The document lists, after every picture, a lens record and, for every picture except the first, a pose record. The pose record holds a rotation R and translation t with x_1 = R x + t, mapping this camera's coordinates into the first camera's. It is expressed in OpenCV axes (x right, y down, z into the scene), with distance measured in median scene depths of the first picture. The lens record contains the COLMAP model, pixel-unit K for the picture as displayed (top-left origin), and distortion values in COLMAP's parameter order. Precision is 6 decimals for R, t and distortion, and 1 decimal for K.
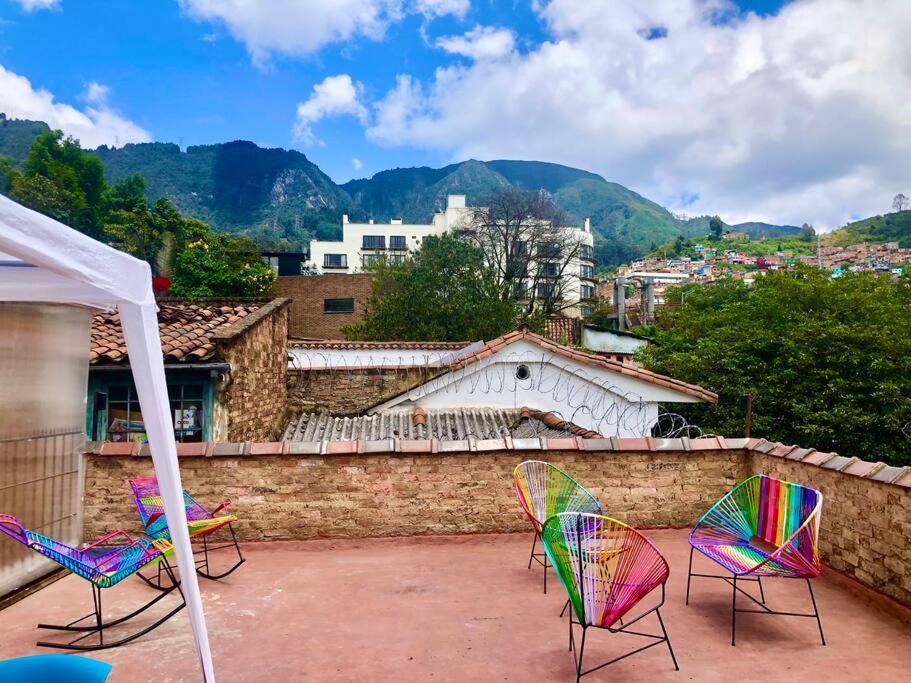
lens RADIAL K [[748.7, 0, 452.5], [0, 748.7, 342.3], [0, 0, 1]] dist [0.112568, -0.298109]
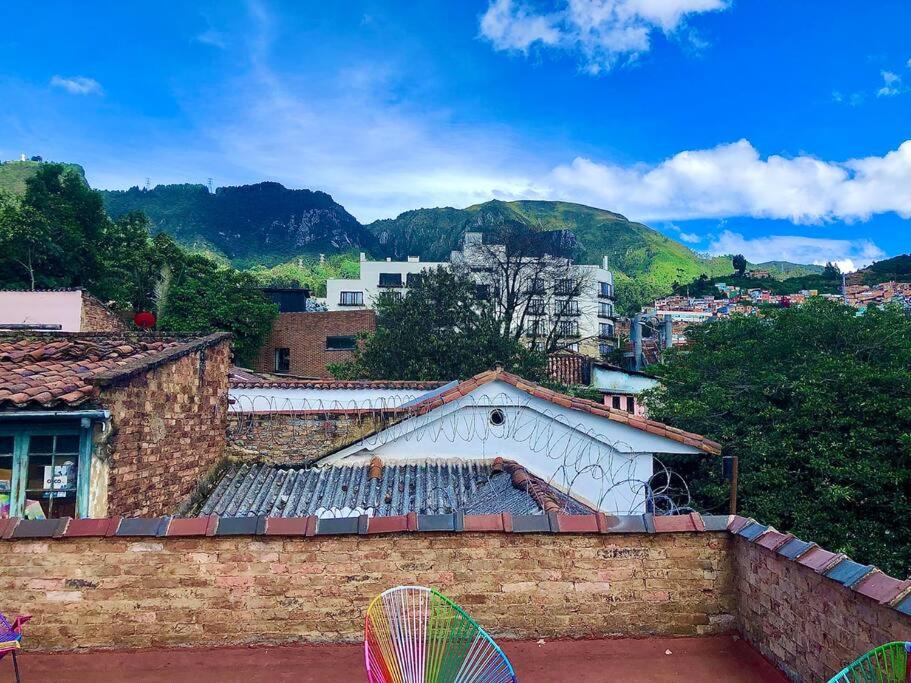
lens RADIAL K [[747.9, 0, 458.6], [0, 747.9, 339.9], [0, 0, 1]] dist [0.017789, -0.014576]
pose [[0.999671, 0.001867, -0.025597, 0.074382], [-0.003242, 0.998547, -0.053782, -0.003750], [0.025459, 0.053847, 0.998225, 0.129408]]
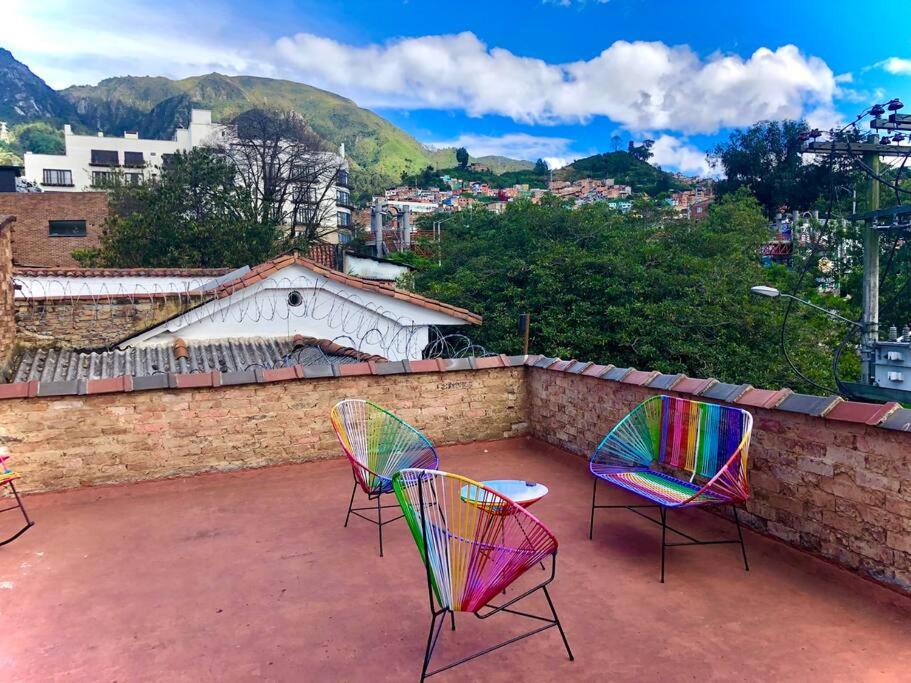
lens RADIAL K [[746.8, 0, 455.5], [0, 746.8, 341.5], [0, 0, 1]] dist [0.035138, -0.043650]
pose [[0.946777, -0.035338, 0.319946, -0.020091], [0.004752, 0.995382, 0.095878, 0.003977], [-0.321856, -0.089255, 0.942572, 0.027439]]
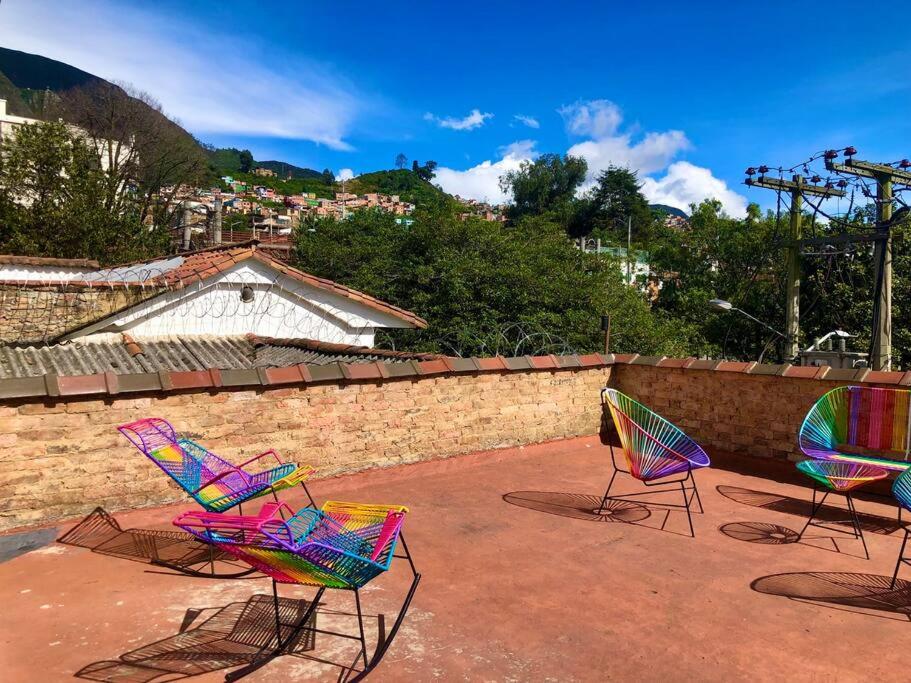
lens RADIAL K [[746.8, 0, 455.5], [0, 746.8, 341.5], [0, 0, 1]] dist [0.035138, -0.043650]
pose [[0.810607, -0.009888, 0.585507, -0.240328], [-0.041743, 0.996338, 0.074618, 0.019692], [-0.584100, -0.084927, 0.807226, 0.134842]]
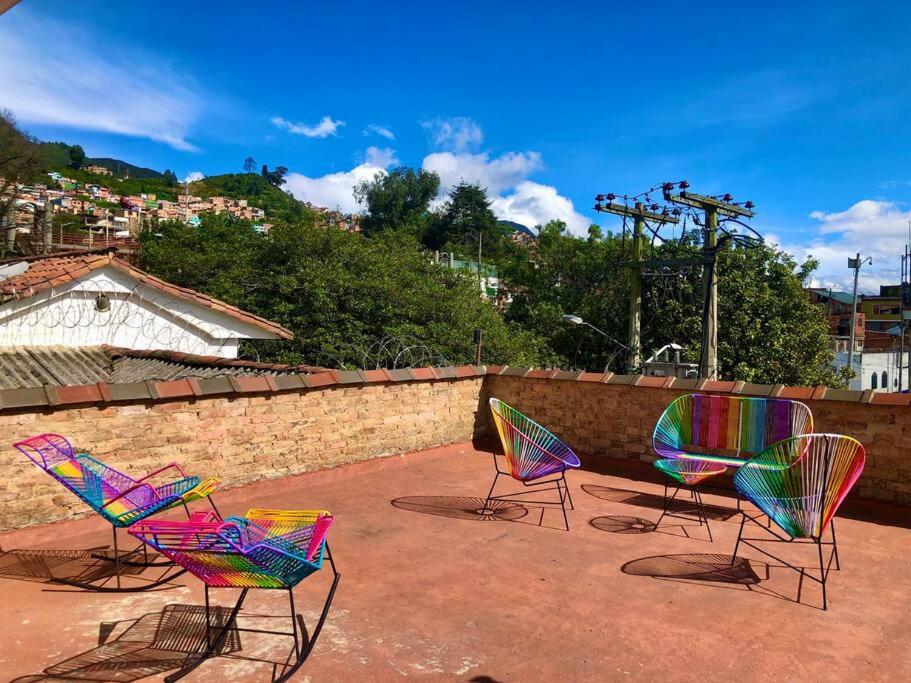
lens RADIAL K [[747.9, 0, 458.6], [0, 747.9, 339.9], [0, 0, 1]] dist [0.017789, -0.014576]
pose [[0.677015, 0.002935, 0.735963, -0.272995], [-0.057467, 0.997150, 0.048888, 0.017102], [-0.733722, -0.075391, 0.675254, 0.130639]]
